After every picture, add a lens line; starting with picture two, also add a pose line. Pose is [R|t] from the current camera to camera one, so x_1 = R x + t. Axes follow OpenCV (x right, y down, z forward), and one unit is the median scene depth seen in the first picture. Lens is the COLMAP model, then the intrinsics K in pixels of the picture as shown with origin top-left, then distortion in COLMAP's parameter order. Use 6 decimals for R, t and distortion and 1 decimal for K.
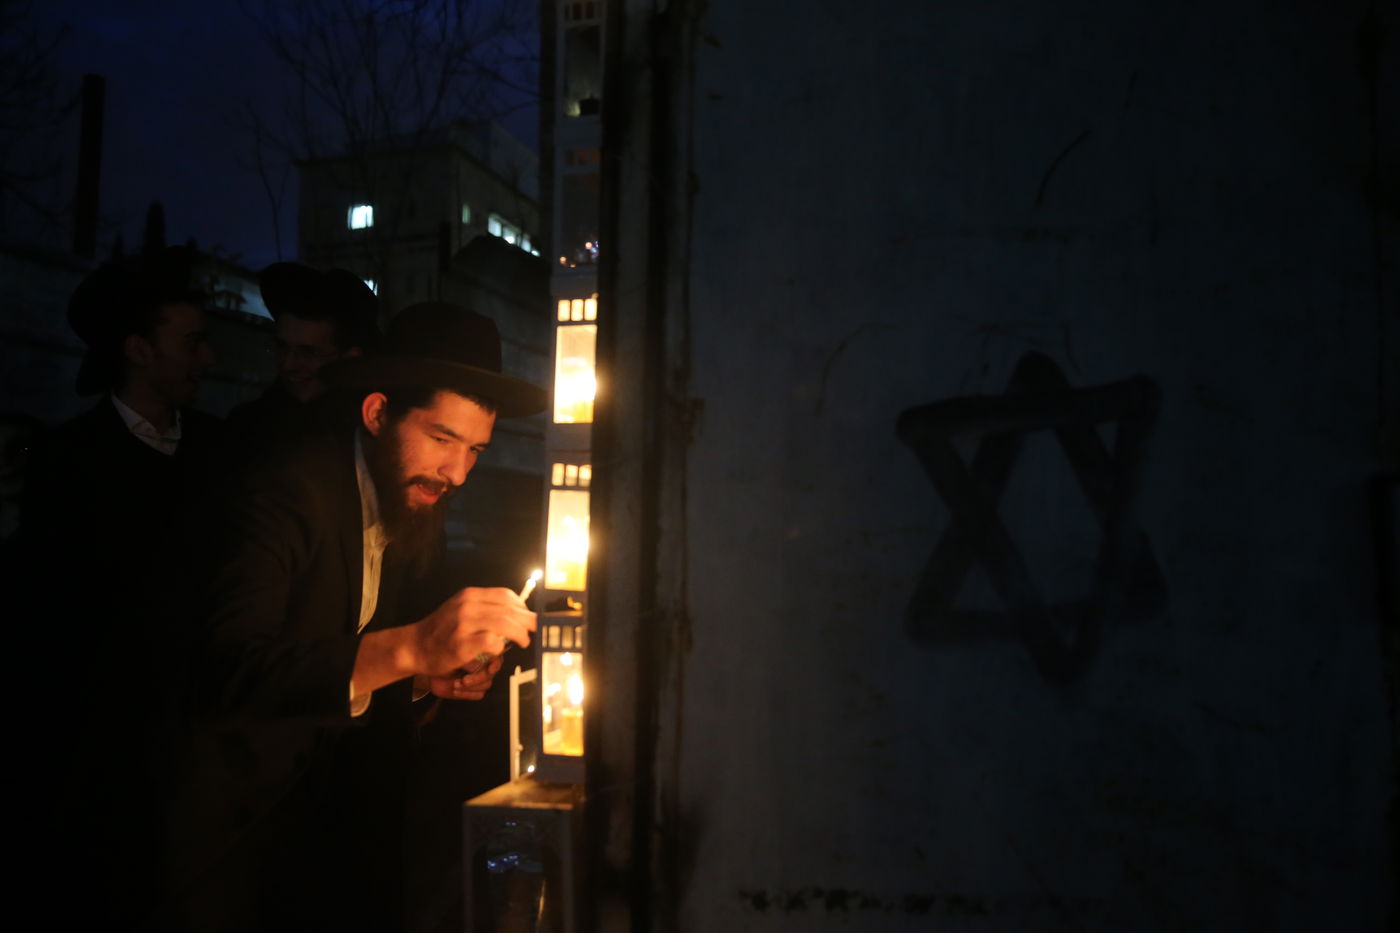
lens RADIAL K [[1155.0, 0, 700.0], [0, 1155.0, 466.5], [0, 0, 1]] dist [-0.087675, 0.135443]
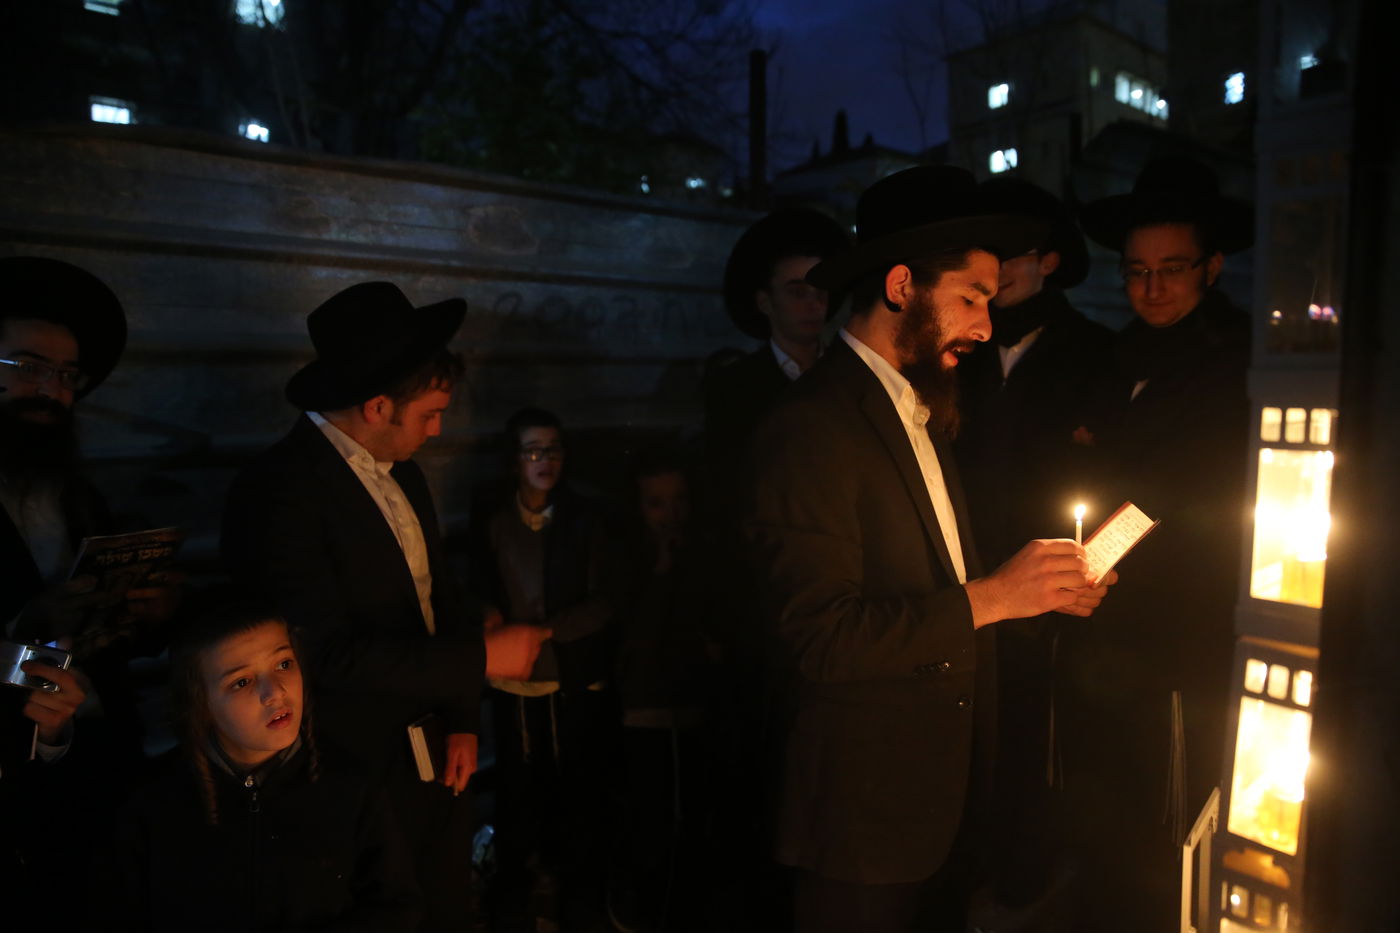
lens RADIAL K [[949.8, 0, 700.0], [0, 949.8, 466.5], [0, 0, 1]] dist [-0.103596, 0.076416]
pose [[0.823783, 0.032301, -0.565984, -0.089797], [0.061070, 0.987509, 0.145245, -0.208277], [0.563606, -0.154215, 0.811521, 0.406991]]
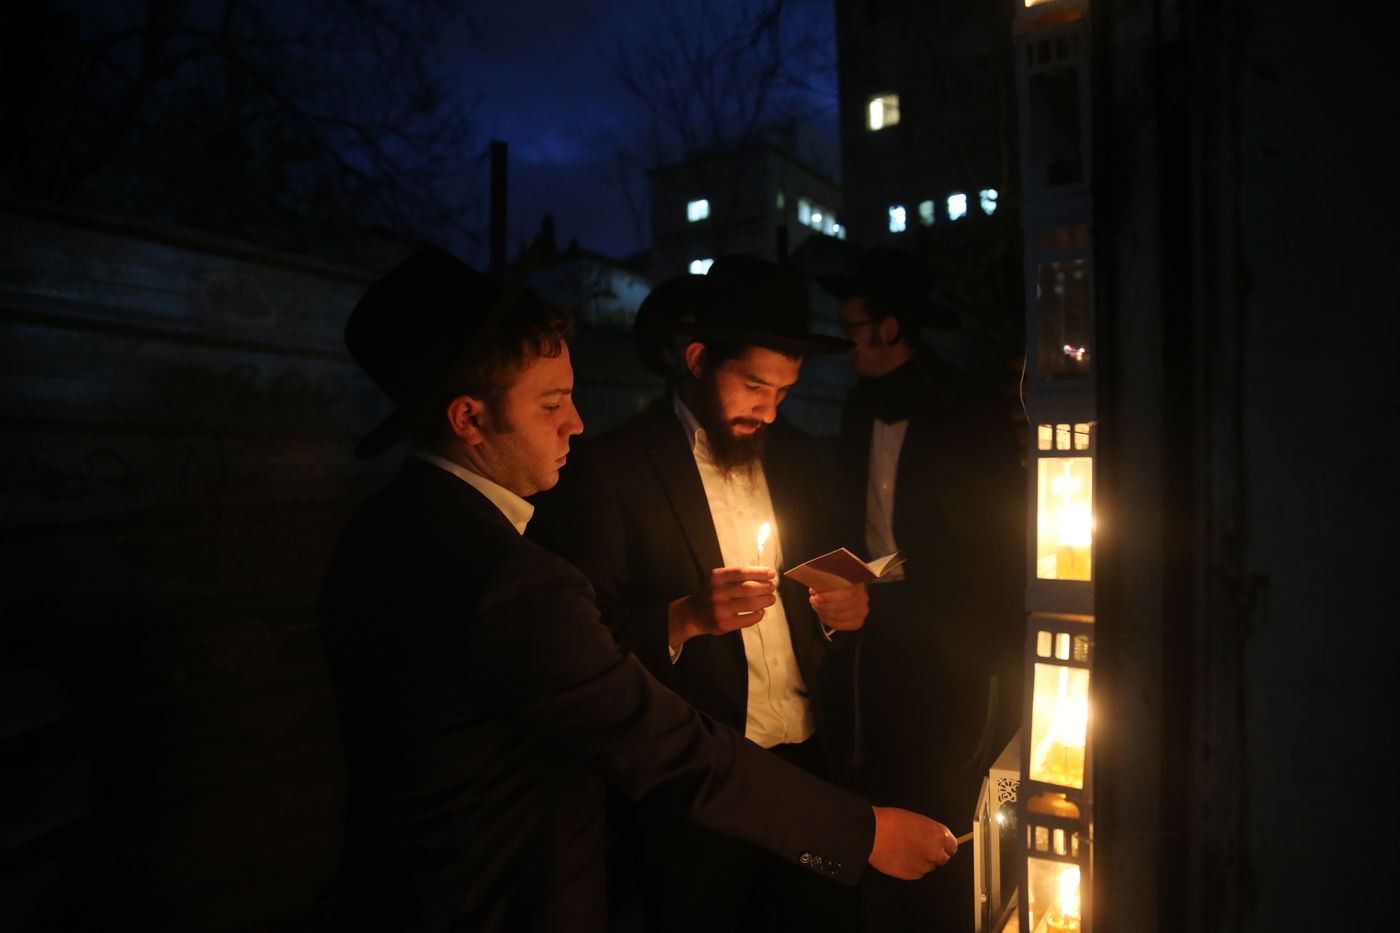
lens RADIAL K [[947.0, 0, 700.0], [0, 947.0, 466.5], [0, 0, 1]] dist [-0.104373, 0.075878]
pose [[0.956147, -0.023087, -0.291977, -0.159907], [0.042467, 0.997282, 0.060211, -0.166279], [0.289793, -0.069970, 0.954528, 0.314772]]
